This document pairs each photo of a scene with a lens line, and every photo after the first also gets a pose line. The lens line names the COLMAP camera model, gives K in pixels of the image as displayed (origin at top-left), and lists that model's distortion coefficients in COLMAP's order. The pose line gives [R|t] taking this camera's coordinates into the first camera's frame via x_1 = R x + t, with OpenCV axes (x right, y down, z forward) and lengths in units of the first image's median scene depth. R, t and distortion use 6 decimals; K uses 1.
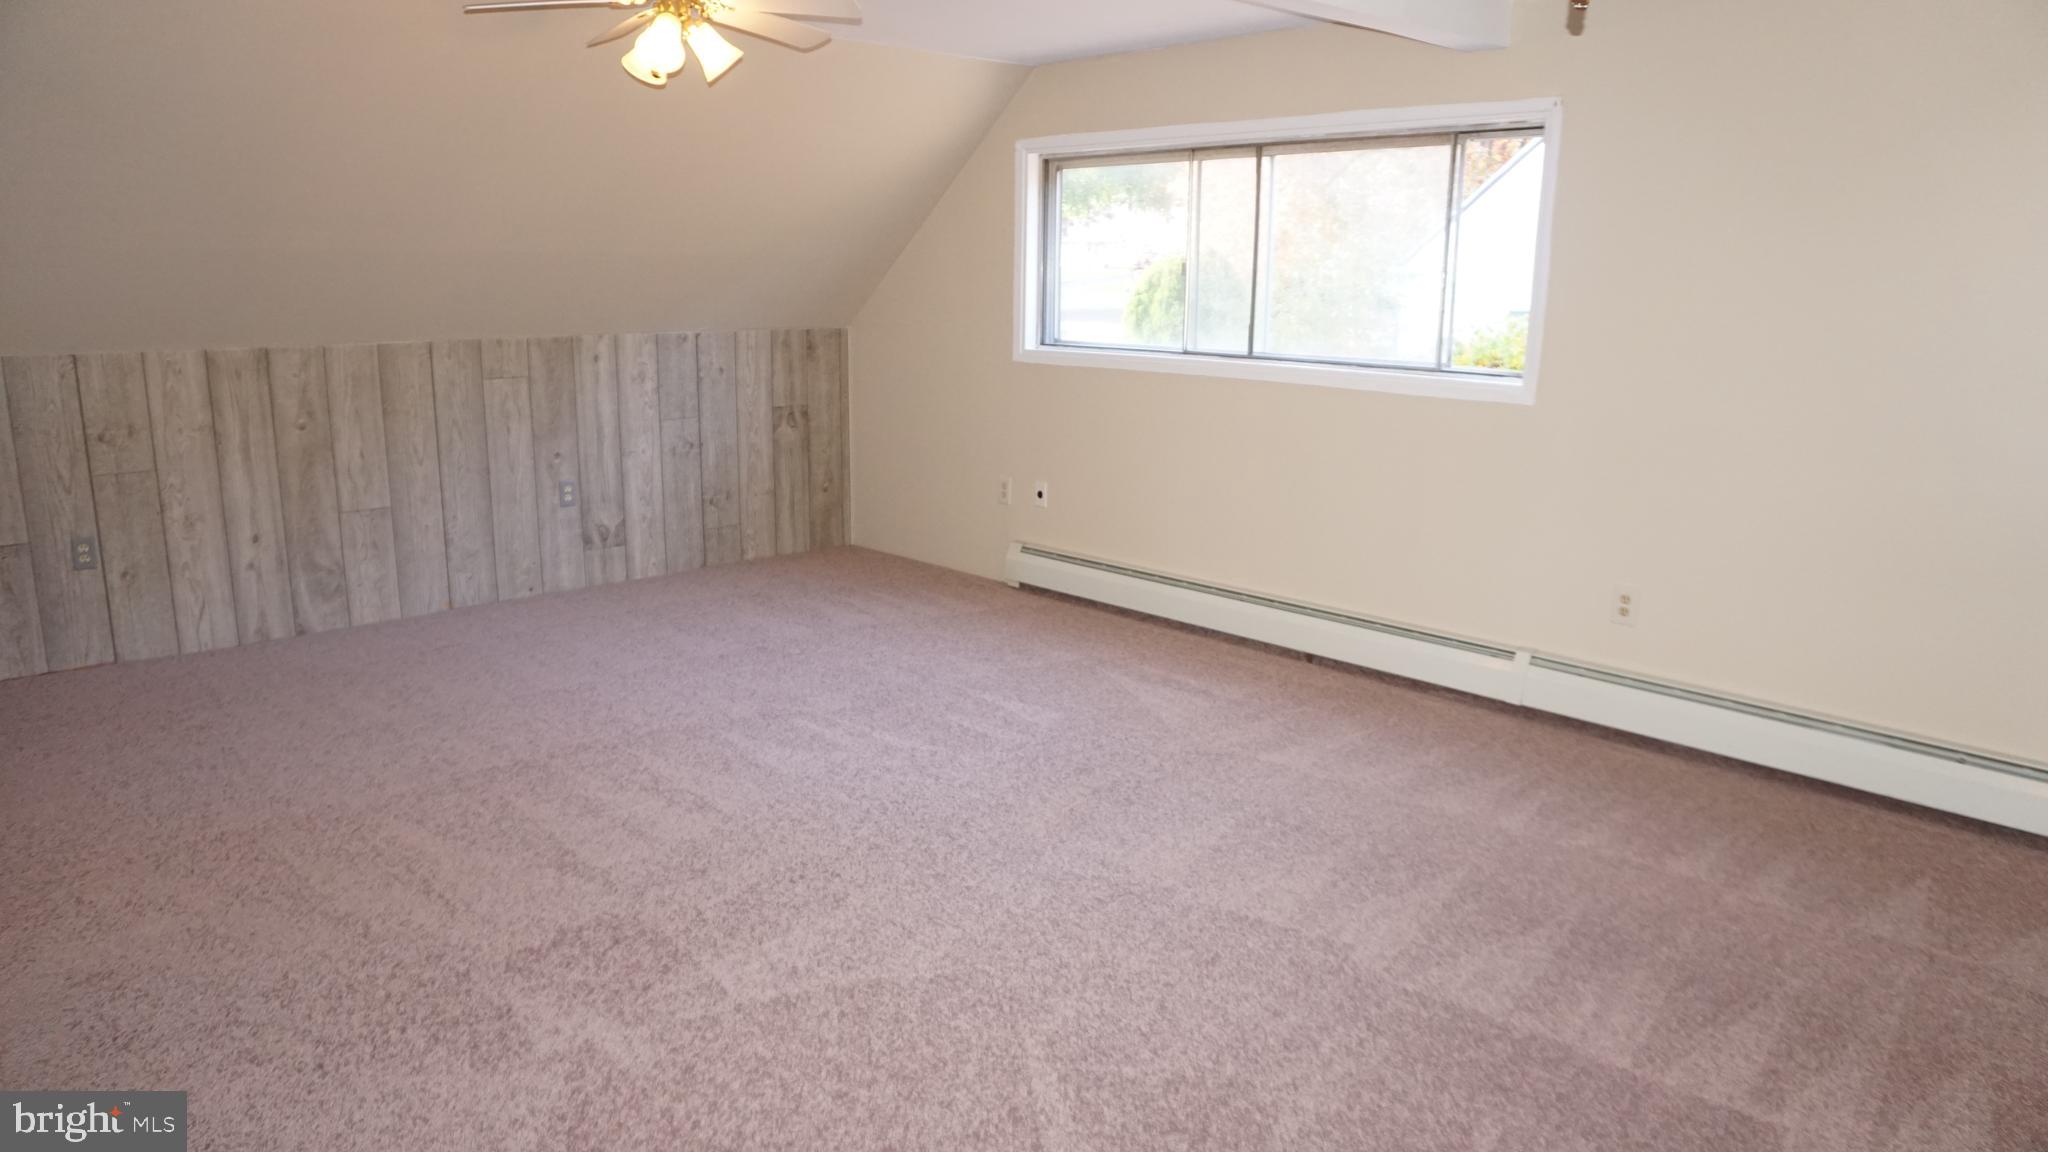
lens RADIAL K [[1394.4, 0, 1029.3], [0, 1394.4, 577.9], [0, 0, 1]] dist [0.000624, 0.007868]
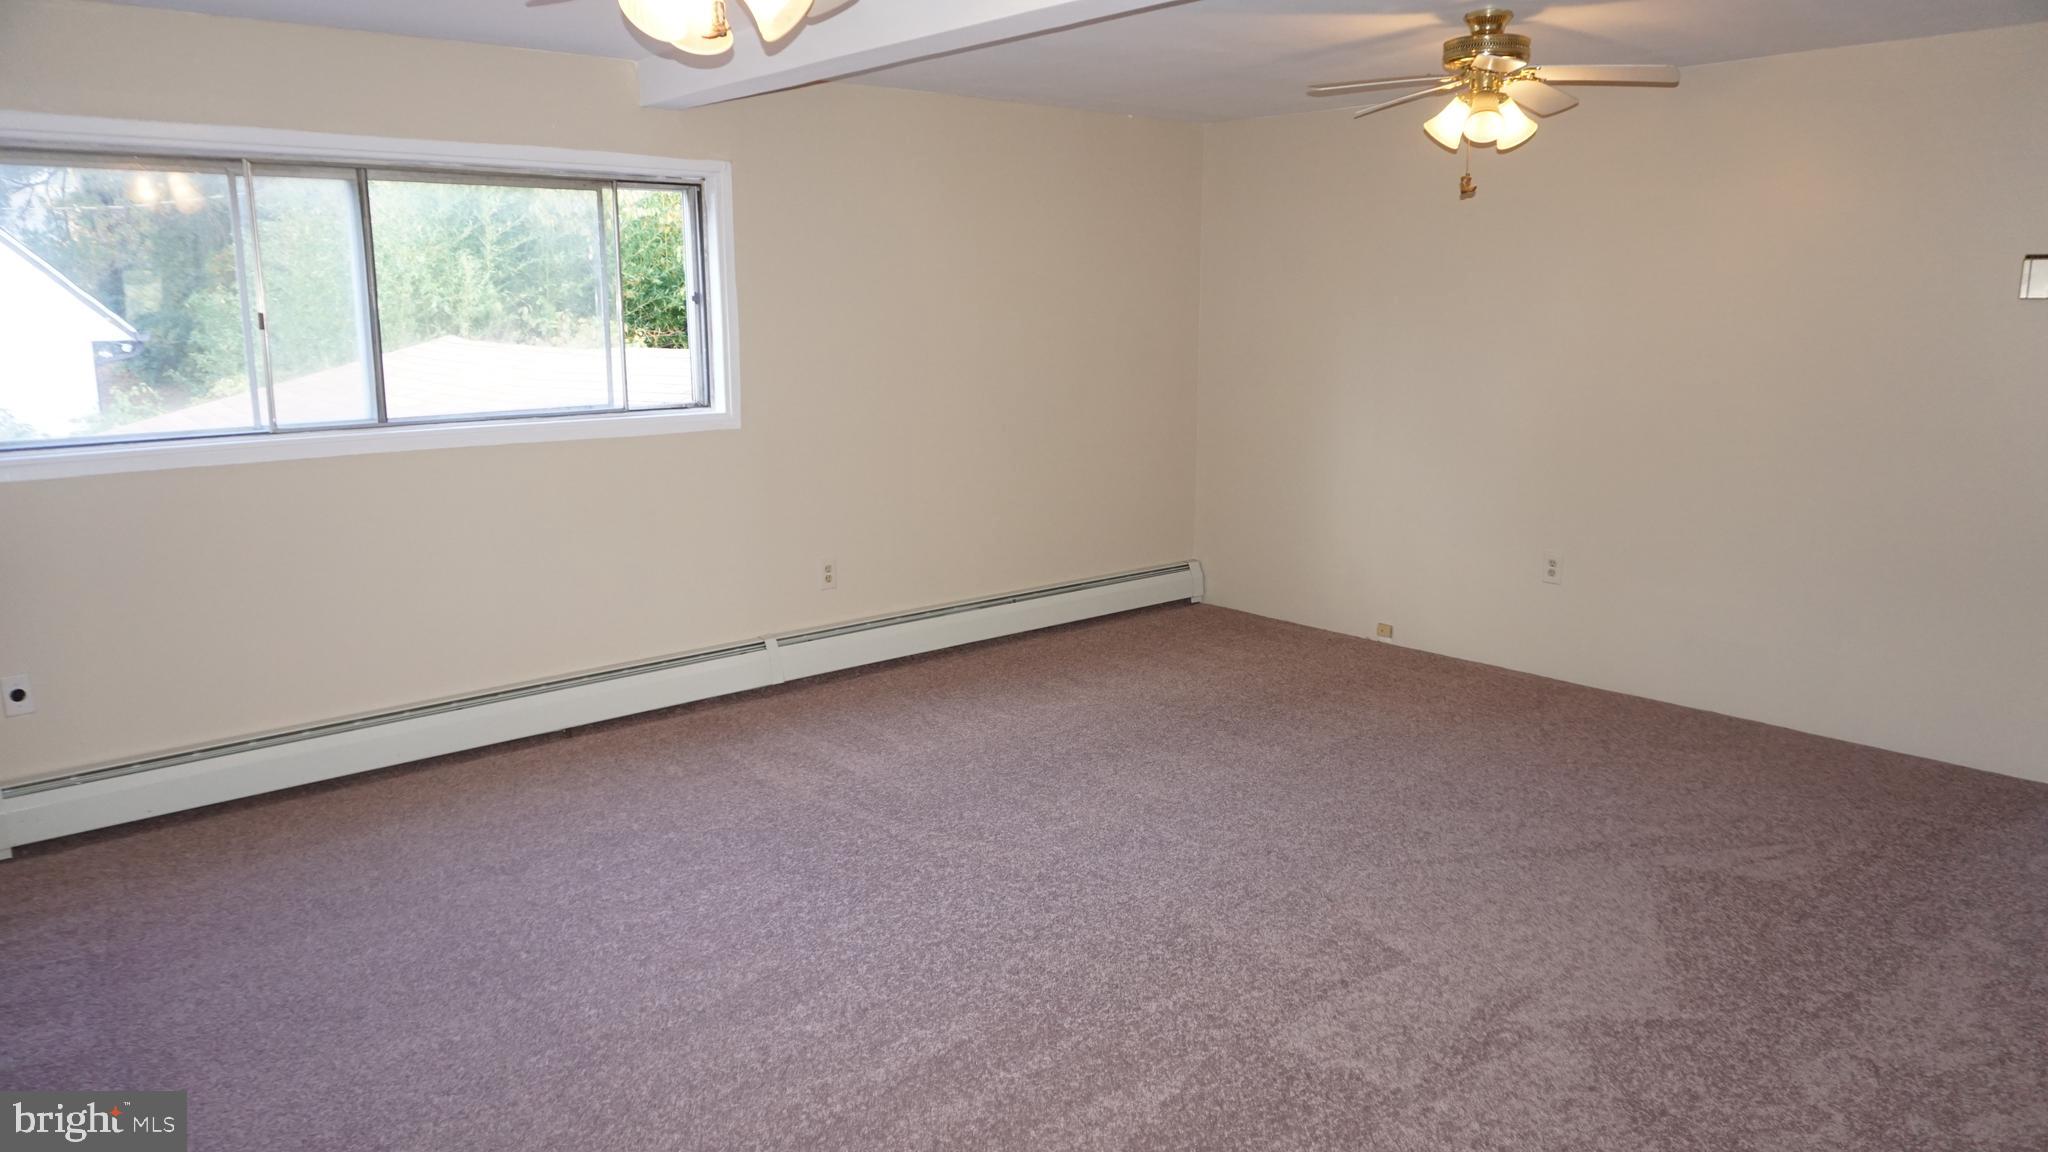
lens RADIAL K [[1394.4, 0, 1027.2], [0, 1394.4, 572.2], [0, 0, 1]] dist [0.000624, 0.007868]
pose [[0.040541, -0.211568, 0.976522, -0.735766], [0.221285, 0.954958, 0.197709, -0.176561], [-0.974366, 0.208074, 0.085532, 0.665855]]
